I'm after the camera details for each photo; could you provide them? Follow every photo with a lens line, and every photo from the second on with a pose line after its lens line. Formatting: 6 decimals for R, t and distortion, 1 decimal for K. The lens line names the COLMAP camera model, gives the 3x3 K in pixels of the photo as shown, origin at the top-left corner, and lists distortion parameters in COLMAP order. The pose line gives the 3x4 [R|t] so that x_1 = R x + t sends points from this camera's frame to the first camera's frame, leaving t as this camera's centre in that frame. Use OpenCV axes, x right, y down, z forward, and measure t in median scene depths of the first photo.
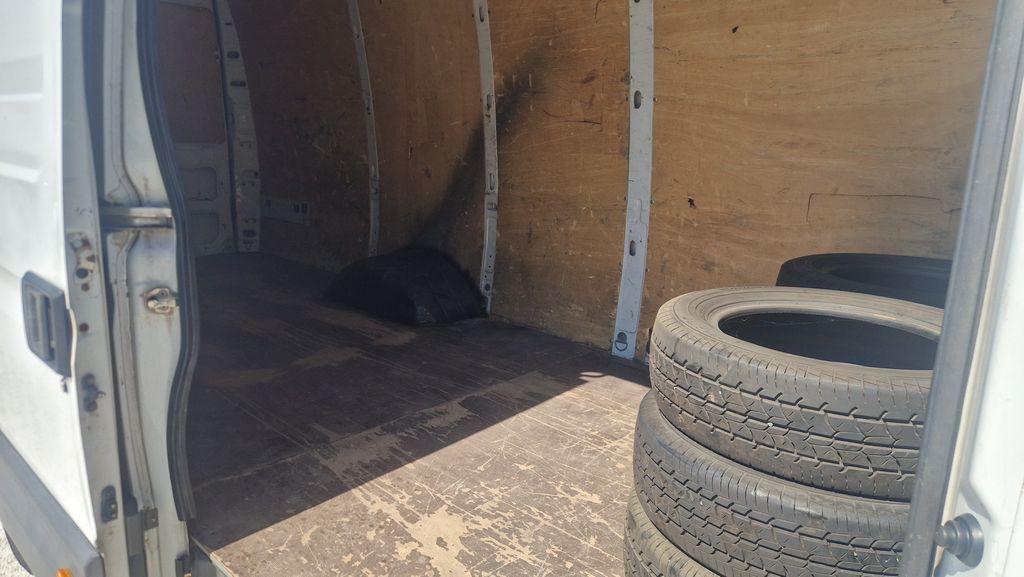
lens RADIAL K [[676.6, 0, 511.2], [0, 676.6, 287.5], [0, 0, 1]] dist [-0.000223, -0.000710]
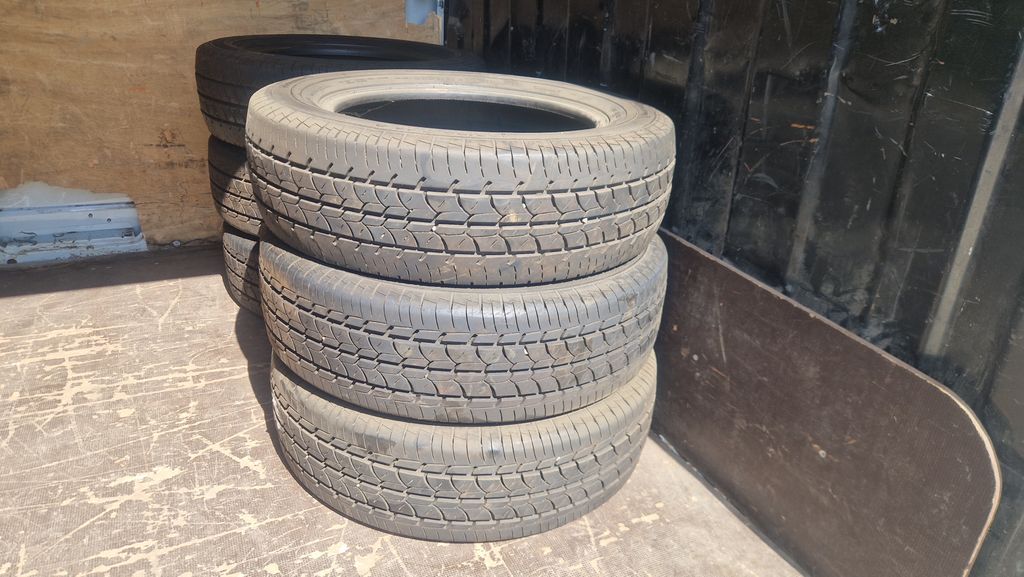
lens RADIAL K [[676.6, 0, 512.0], [0, 676.6, 287.4], [0, 0, 1]] dist [-0.000223, -0.000710]
pose [[0.344244, -0.392676, 0.852819, -0.221606], [0.152636, 0.919660, 0.361841, -0.019198], [-0.926390, 0.005609, 0.376524, 0.454260]]
